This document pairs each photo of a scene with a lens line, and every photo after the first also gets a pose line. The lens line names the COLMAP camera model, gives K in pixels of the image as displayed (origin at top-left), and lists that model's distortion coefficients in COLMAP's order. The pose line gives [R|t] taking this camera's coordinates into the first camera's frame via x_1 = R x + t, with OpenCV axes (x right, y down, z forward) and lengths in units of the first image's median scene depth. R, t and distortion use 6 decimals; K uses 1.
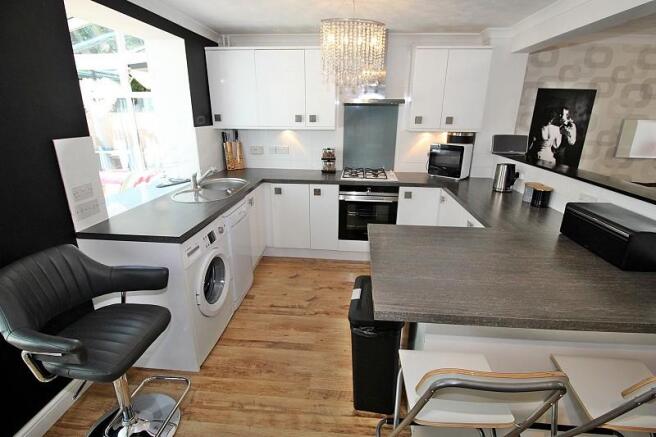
lens RADIAL K [[313.1, 0, 327.7], [0, 313.1, 215.5], [0, 0, 1]] dist [0.003048, -0.014644]
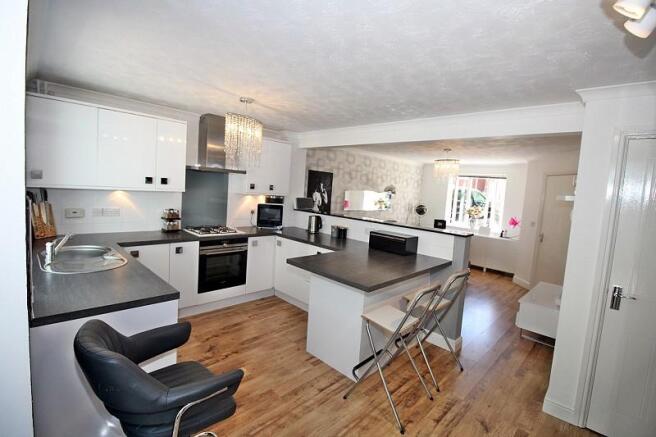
lens RADIAL K [[313.1, 0, 327.7], [0, 313.1, 215.5], [0, 0, 1]] dist [0.003048, -0.014644]
pose [[0.629693, -0.035483, 0.776033, -0.524423], [0.180222, 0.978375, -0.101502, 0.005989], [-0.755650, 0.203773, 0.622470, -0.035901]]
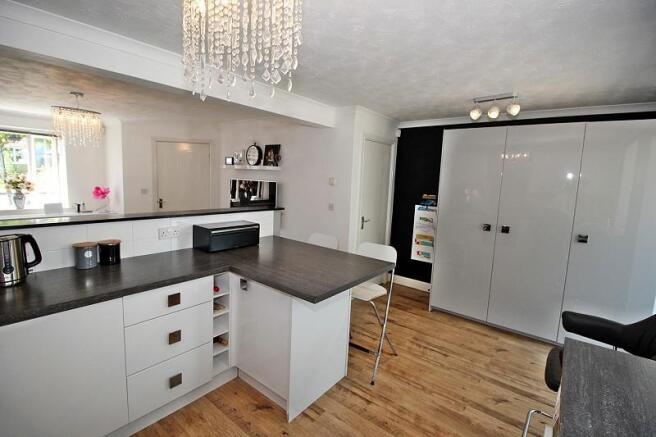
lens RADIAL K [[313.1, 0, 327.7], [0, 313.1, 215.5], [0, 0, 1]] dist [0.003048, -0.014644]
pose [[-0.851296, -0.105714, 0.513926, -0.184180], [0.115884, 0.917422, 0.380668, -0.301817], [-0.511729, 0.383617, -0.768747, 0.964072]]
